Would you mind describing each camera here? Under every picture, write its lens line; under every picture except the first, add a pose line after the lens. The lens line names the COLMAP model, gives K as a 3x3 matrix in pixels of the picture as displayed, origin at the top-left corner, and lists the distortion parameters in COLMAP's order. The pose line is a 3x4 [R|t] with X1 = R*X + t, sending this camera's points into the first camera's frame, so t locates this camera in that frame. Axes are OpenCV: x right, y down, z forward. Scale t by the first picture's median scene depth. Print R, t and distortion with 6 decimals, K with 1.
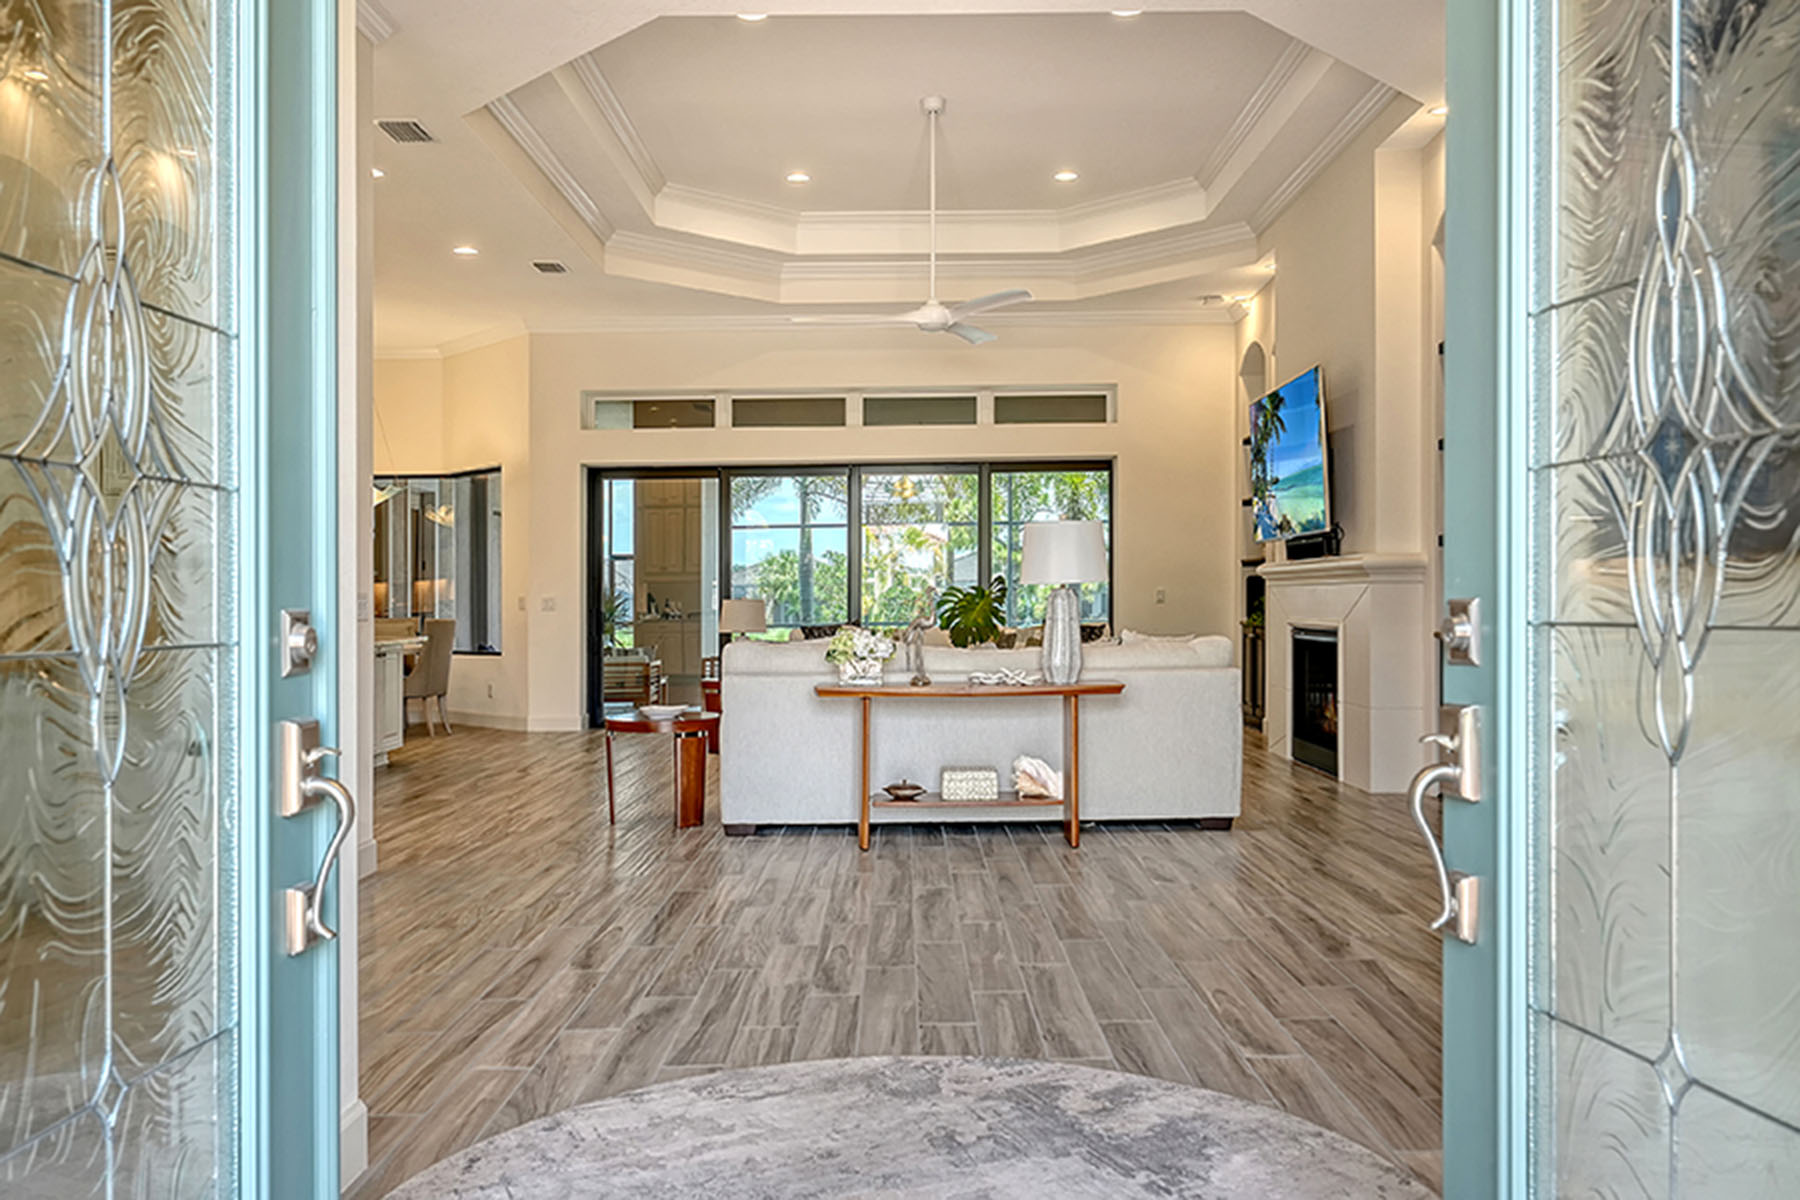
lens RADIAL K [[1326.8, 0, 900.0], [0, 1326.8, 600.0], [0, 0, 1]] dist [0.056850, 0.000030]
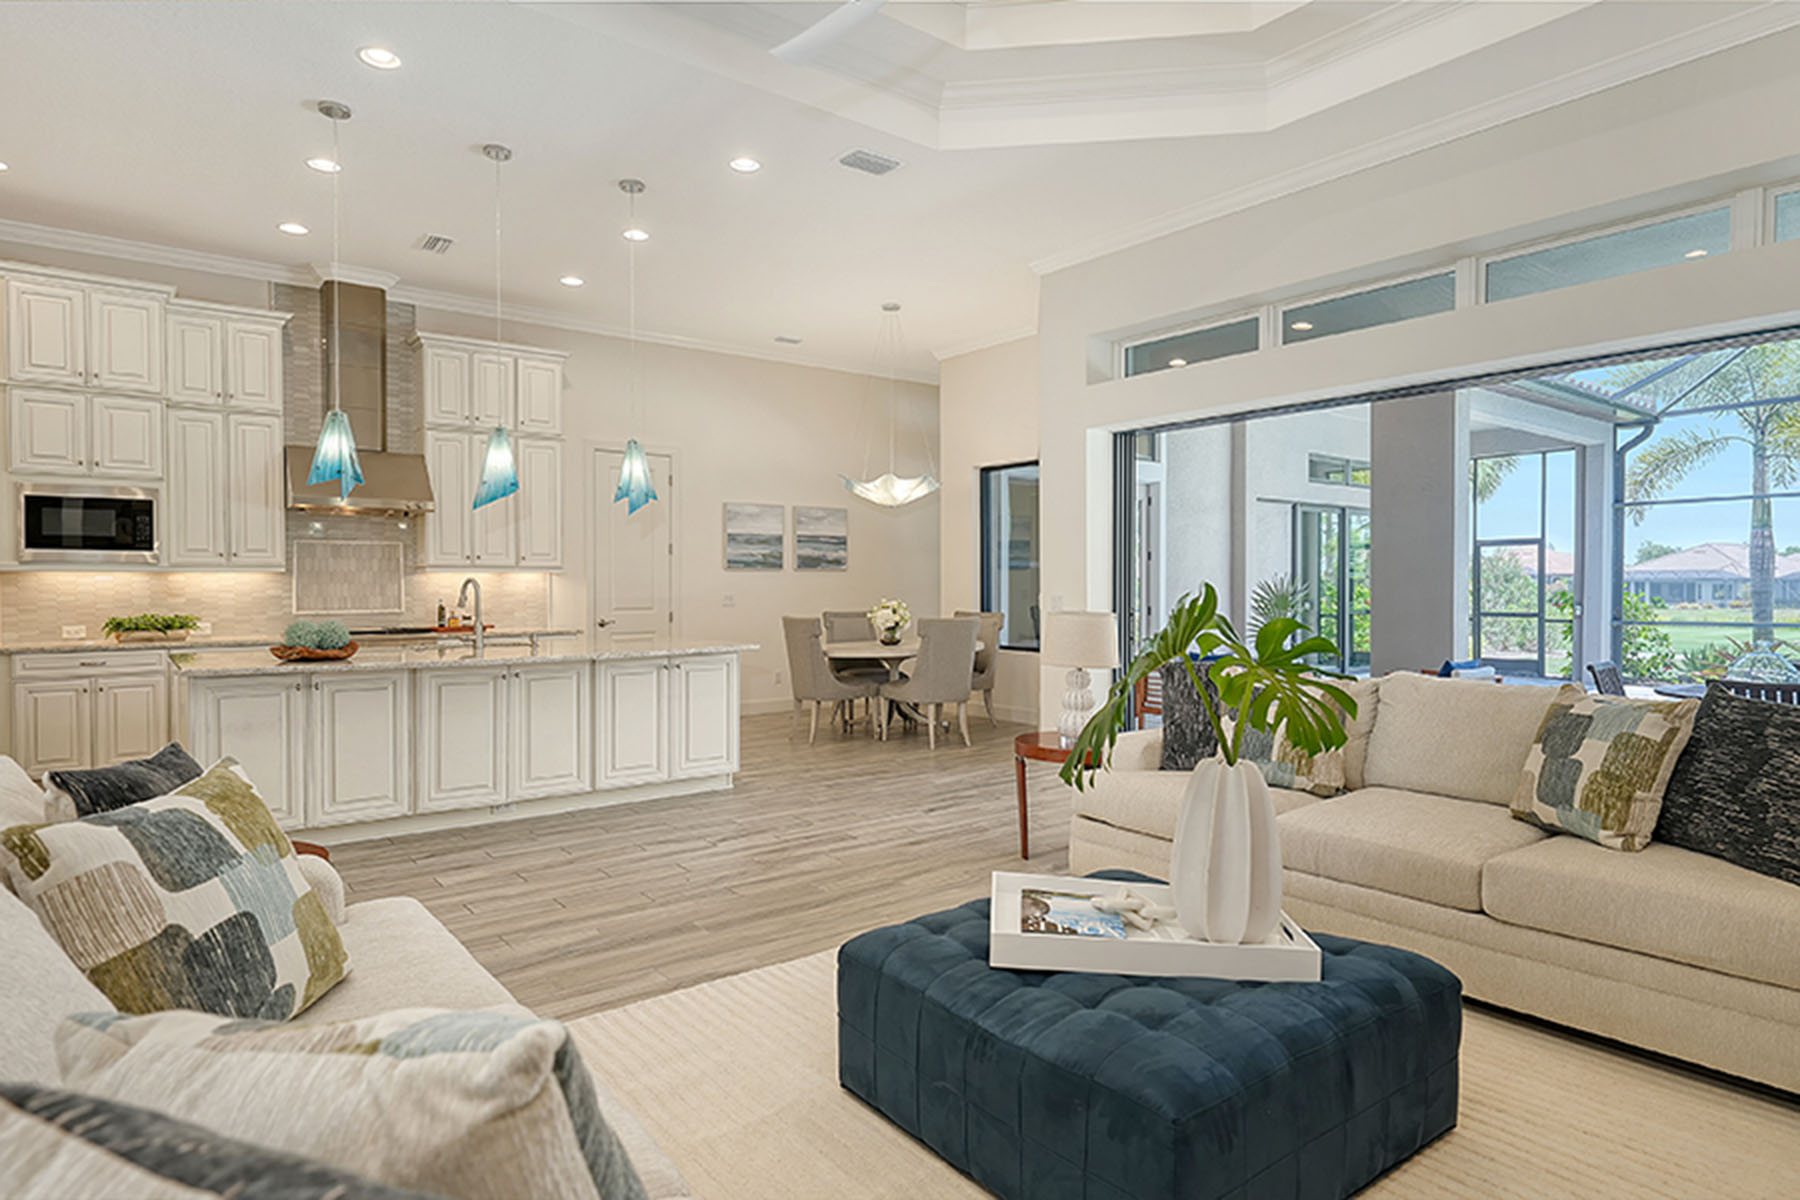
lens RADIAL K [[999.7, 0, 935.1], [0, 999.7, 601.1], [0, 0, 1]] dist [0.002420, 0.001113]
pose [[0.642349, 0.023570, -0.766050, 0.210704], [-0.006366, 0.999657, 0.025420, -0.017689], [0.766386, -0.011451, 0.642278, 0.708482]]
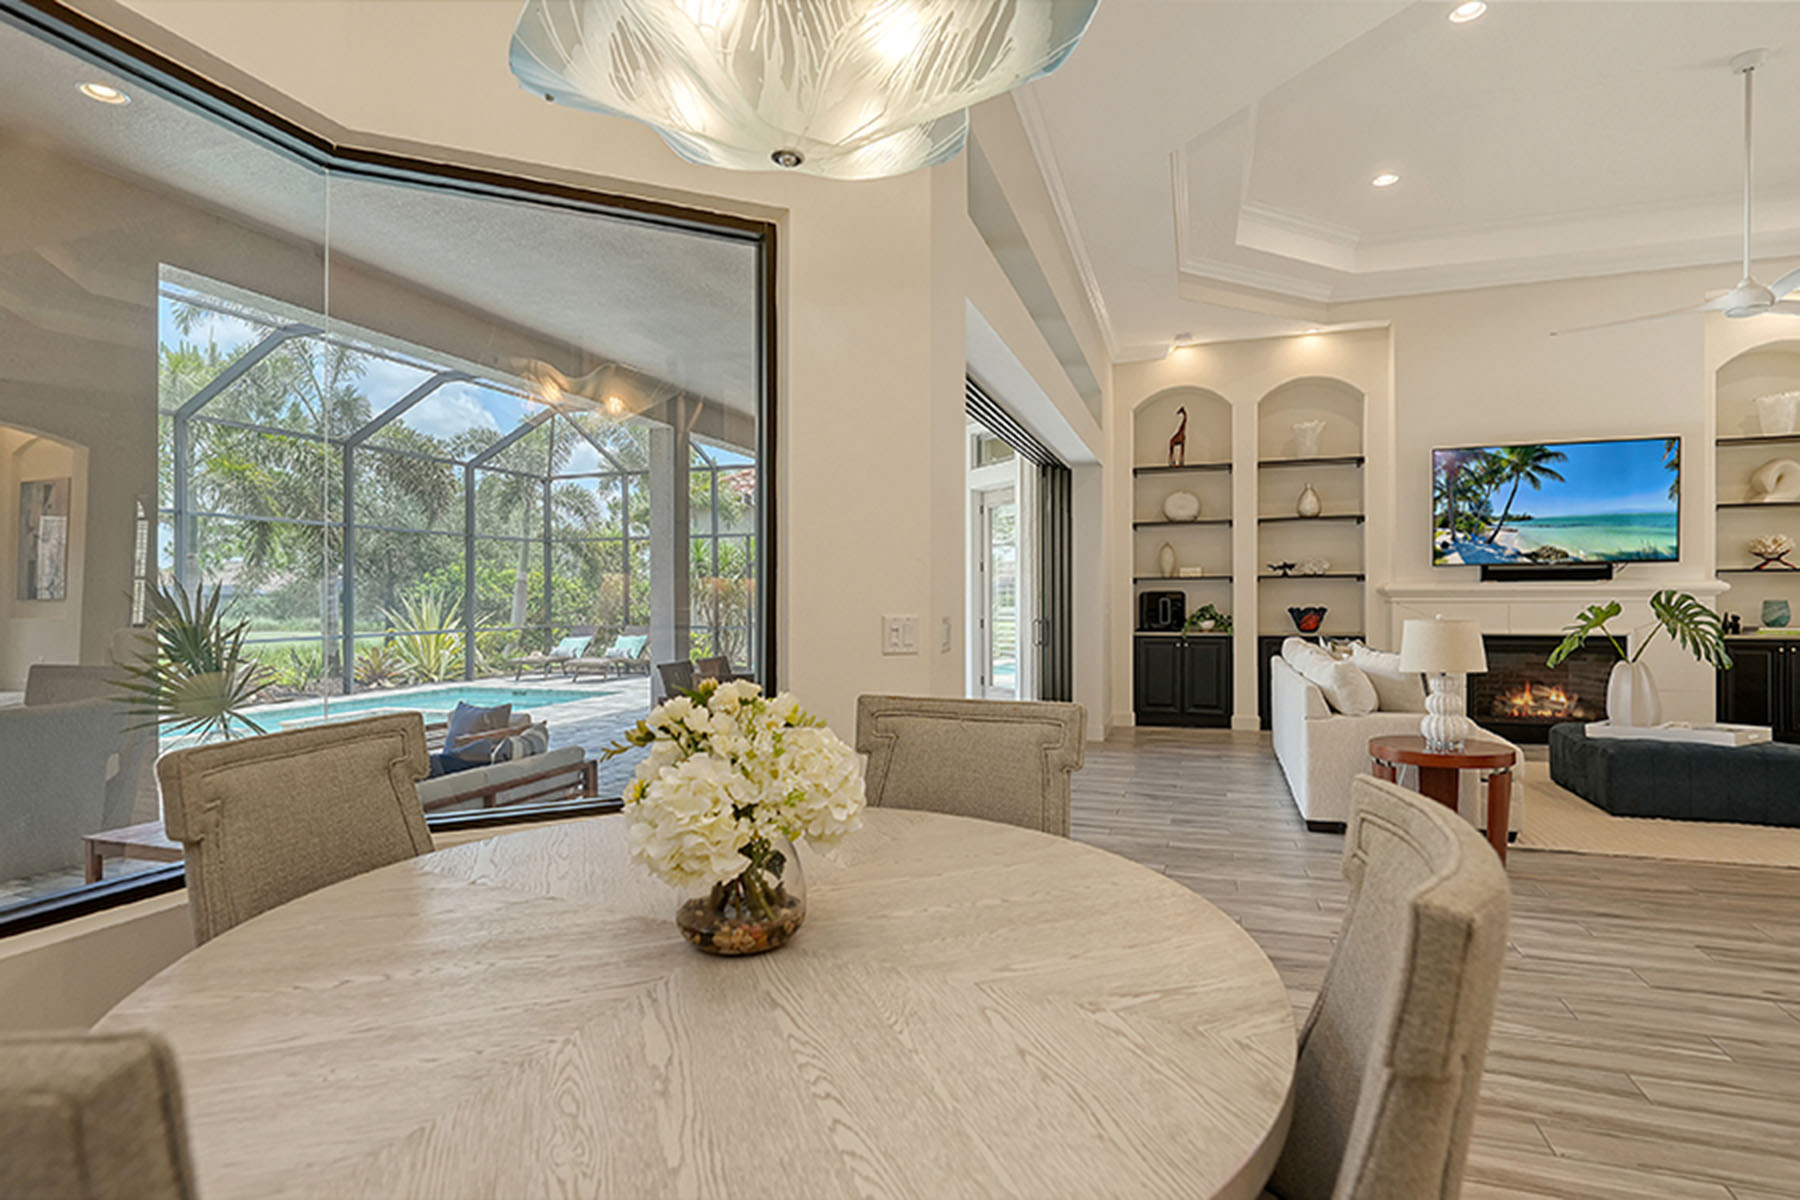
lens RADIAL K [[892.8, 0, 900.0], [0, 892.8, 600.0], [0, 0, 1]] dist [-0.022498, 0.000112]
pose [[0.331066, 0.008659, 0.943568, -0.628793], [0.006322, 0.999915, -0.011394, -0.007409], [-0.943586, 0.009737, 0.330983, 1.186943]]
